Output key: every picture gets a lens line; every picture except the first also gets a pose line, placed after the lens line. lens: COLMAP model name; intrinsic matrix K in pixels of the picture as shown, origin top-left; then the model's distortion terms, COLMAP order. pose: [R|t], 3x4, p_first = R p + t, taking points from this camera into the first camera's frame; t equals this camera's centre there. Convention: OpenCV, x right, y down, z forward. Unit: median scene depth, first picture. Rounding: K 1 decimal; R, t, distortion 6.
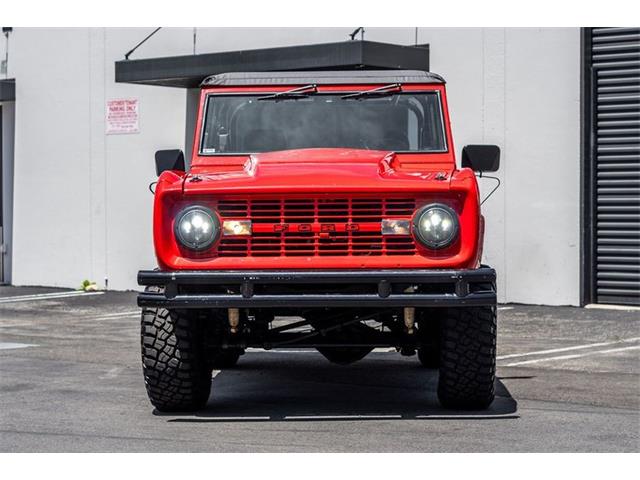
lens RADIAL K [[1598.8, 0, 320.0], [0, 1598.8, 240.0], [0, 0, 1]] dist [0.036966, 0.205210]
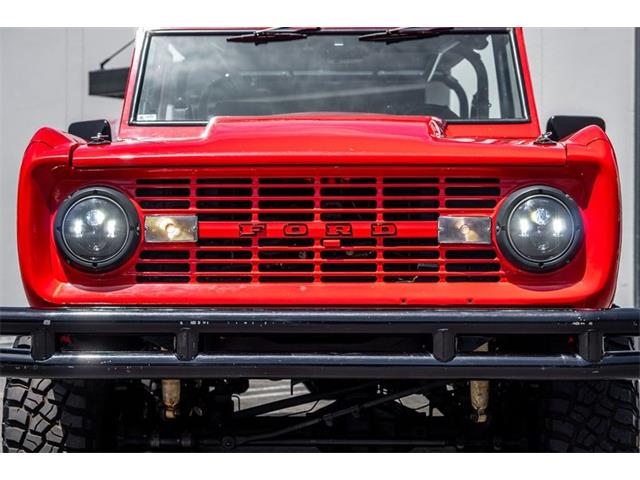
lens RADIAL K [[1429.7, 0, 320.0], [0, 1429.7, 240.0], [0, 0, 1]] dist [0.076051, 0.070344]
pose [[0.999973, 0.007326, -0.000553, -0.001100], [-0.007340, 0.999465, -0.031868, 0.011060], [0.000319, 0.031872, 0.999492, 0.515921]]
